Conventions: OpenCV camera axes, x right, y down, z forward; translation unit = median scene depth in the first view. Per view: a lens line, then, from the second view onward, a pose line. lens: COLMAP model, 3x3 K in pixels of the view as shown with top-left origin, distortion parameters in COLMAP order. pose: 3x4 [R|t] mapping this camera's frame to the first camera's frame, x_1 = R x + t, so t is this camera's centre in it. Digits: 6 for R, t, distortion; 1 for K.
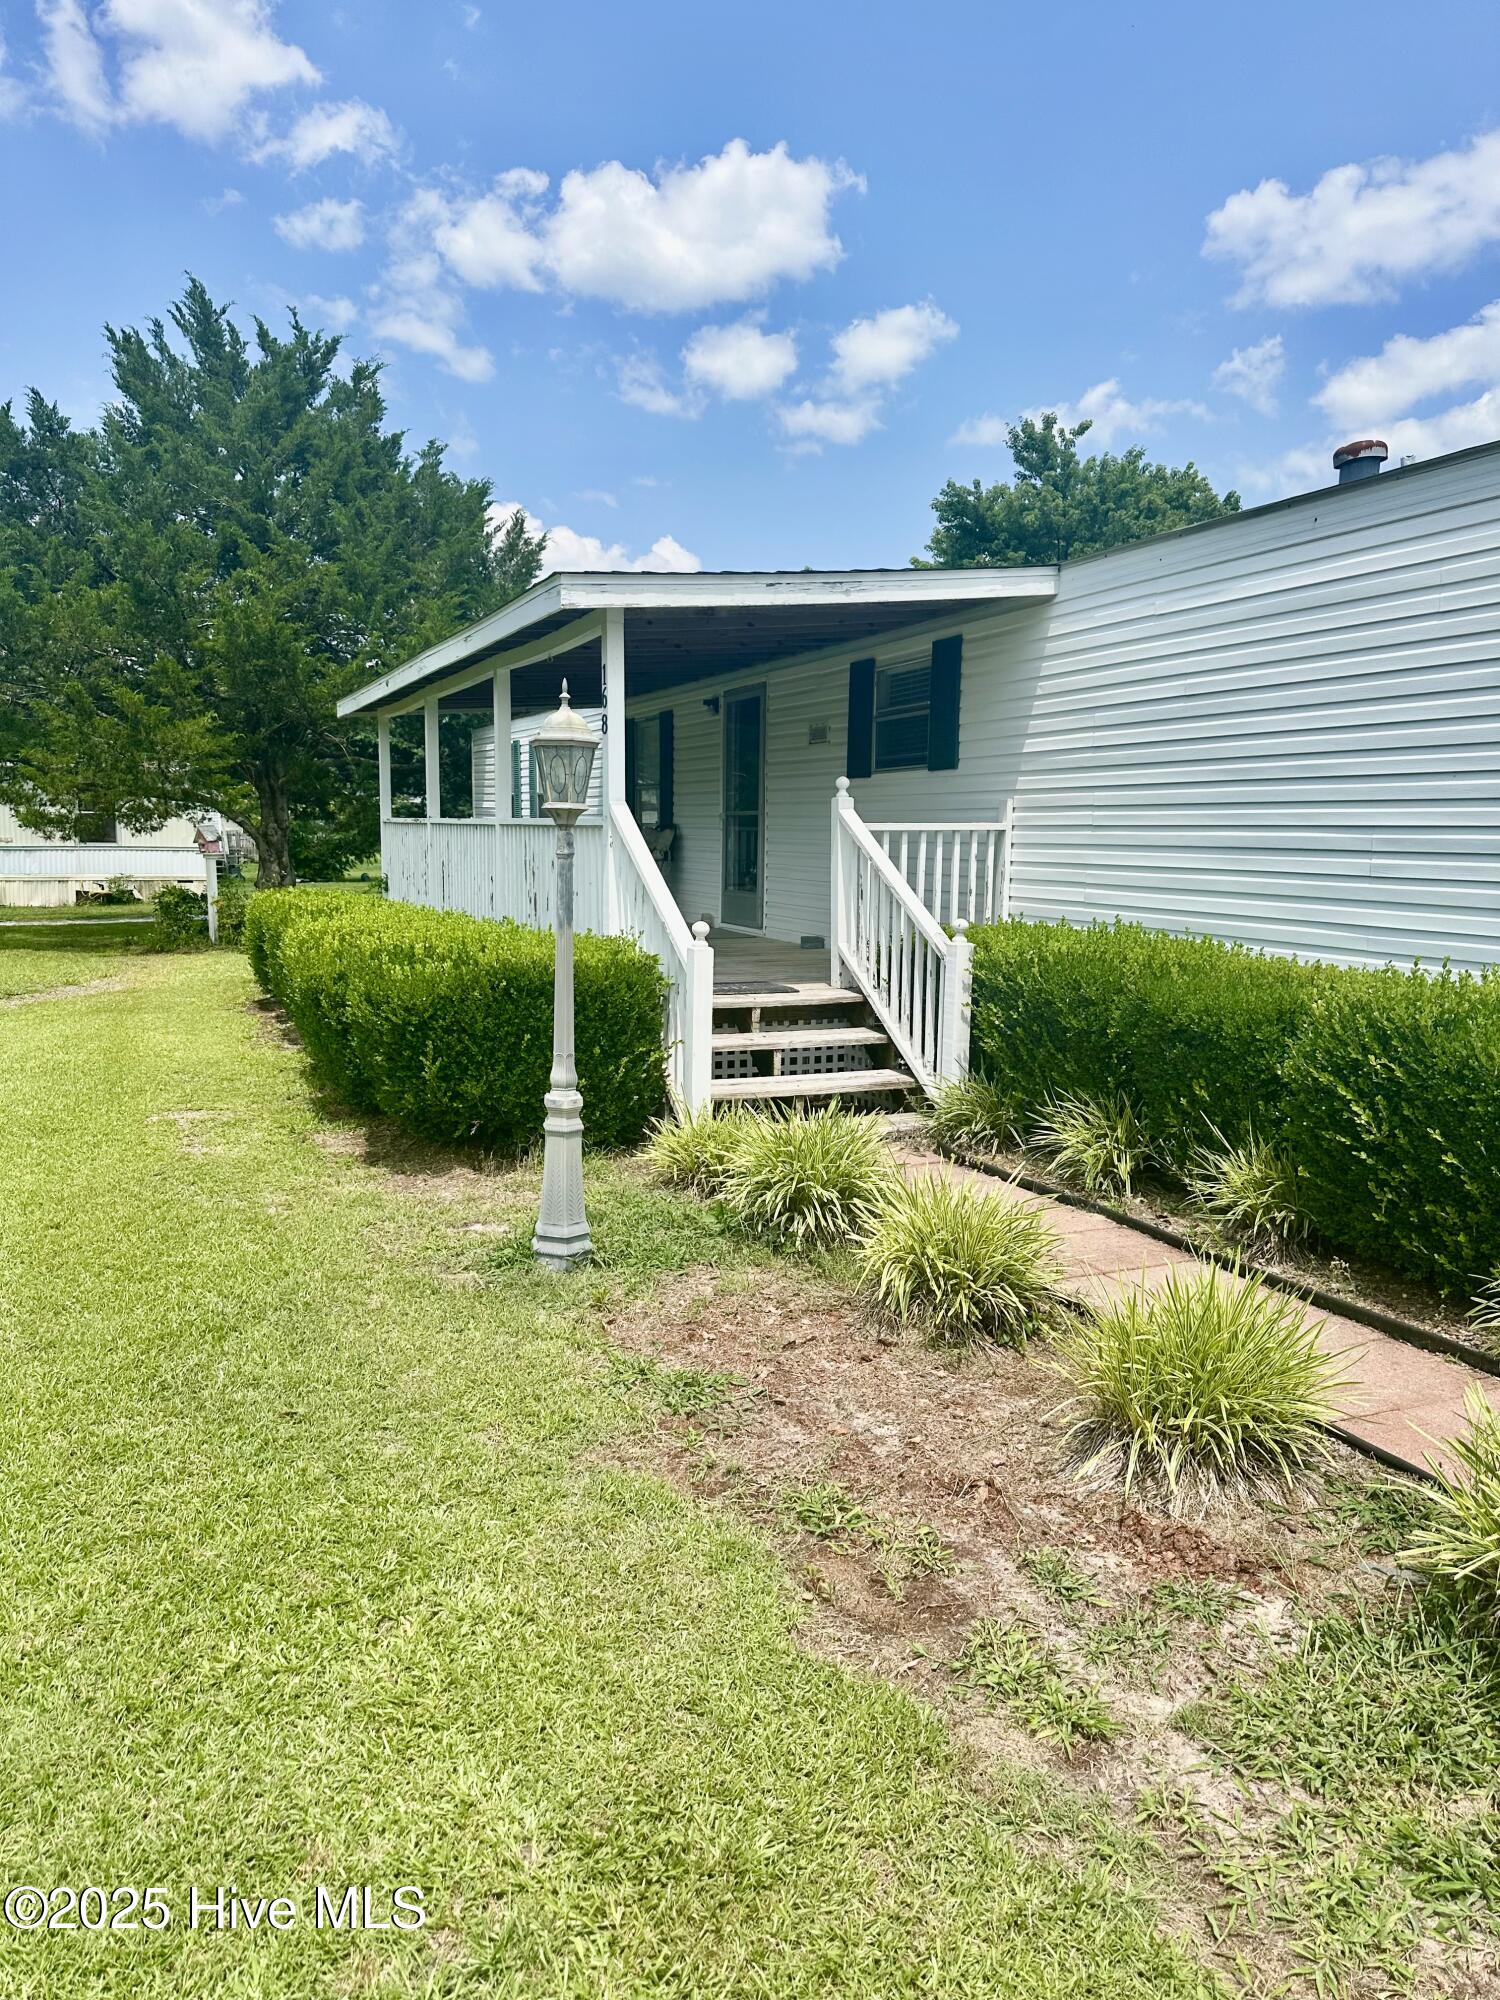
lens RADIAL K [[1413.0, 0, 749.0], [0, 1413.0, 1001.0], [0, 0, 1]] dist [0.054084, -0.073269]
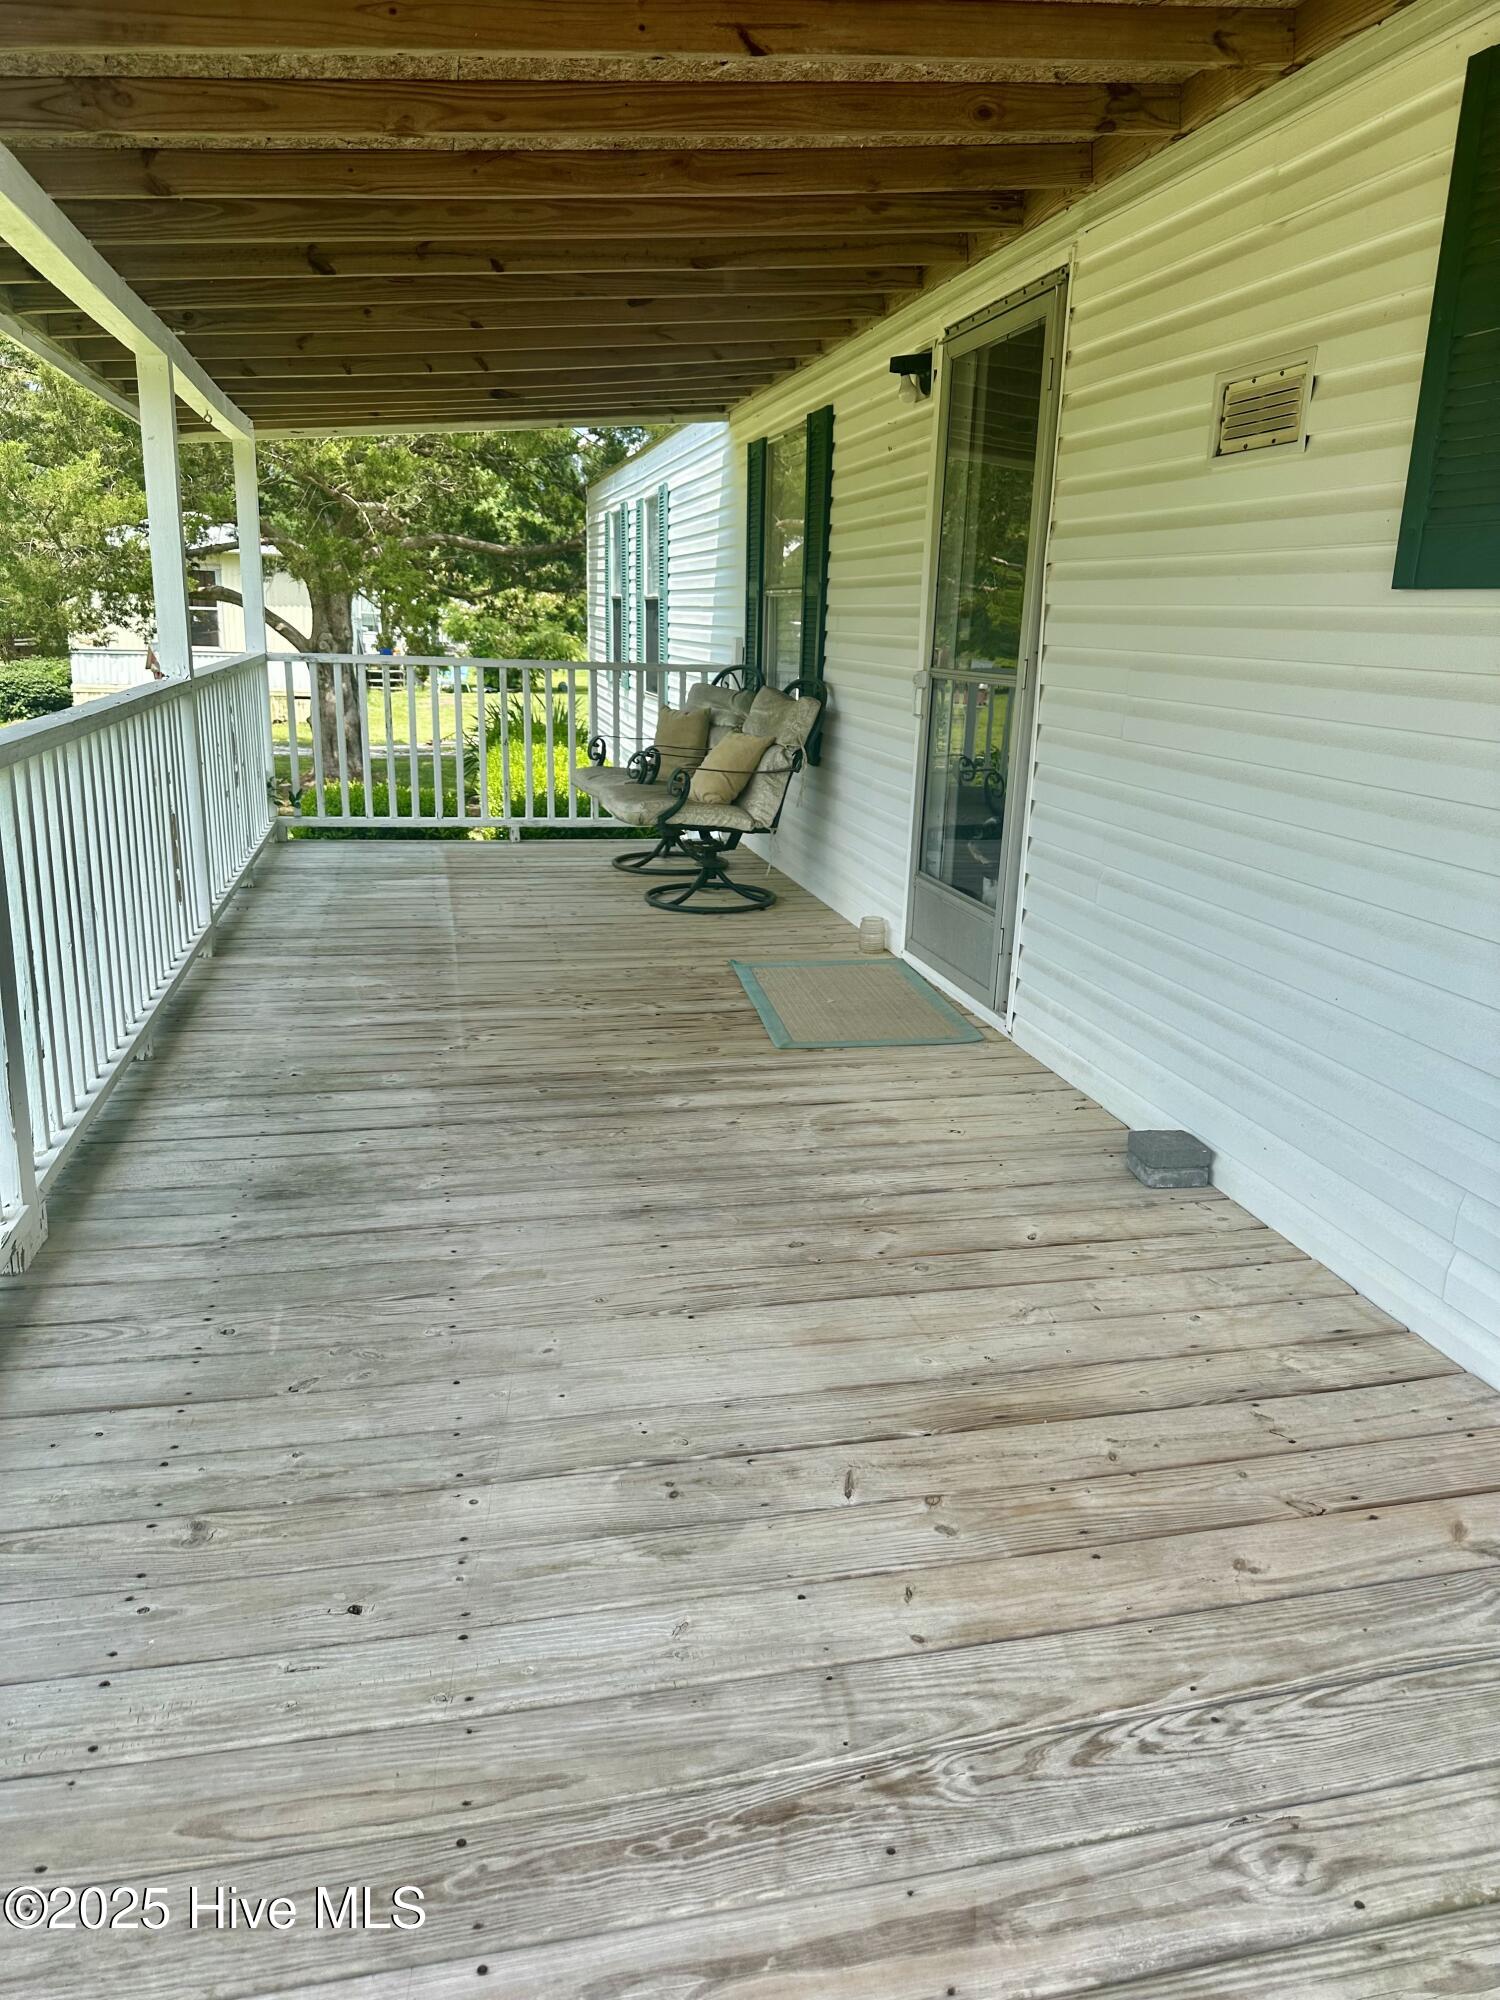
lens RADIAL K [[1413.0, 0, 745.7], [0, 1413.0, 996.5], [0, 0, 1]] dist [0.054084, -0.073269]
pose [[0.981810, 0.062654, -0.179229, 0.007982], [-0.036991, 0.989017, 0.143097, -0.099183], [0.186226, -0.133865, 0.973345, 0.608754]]
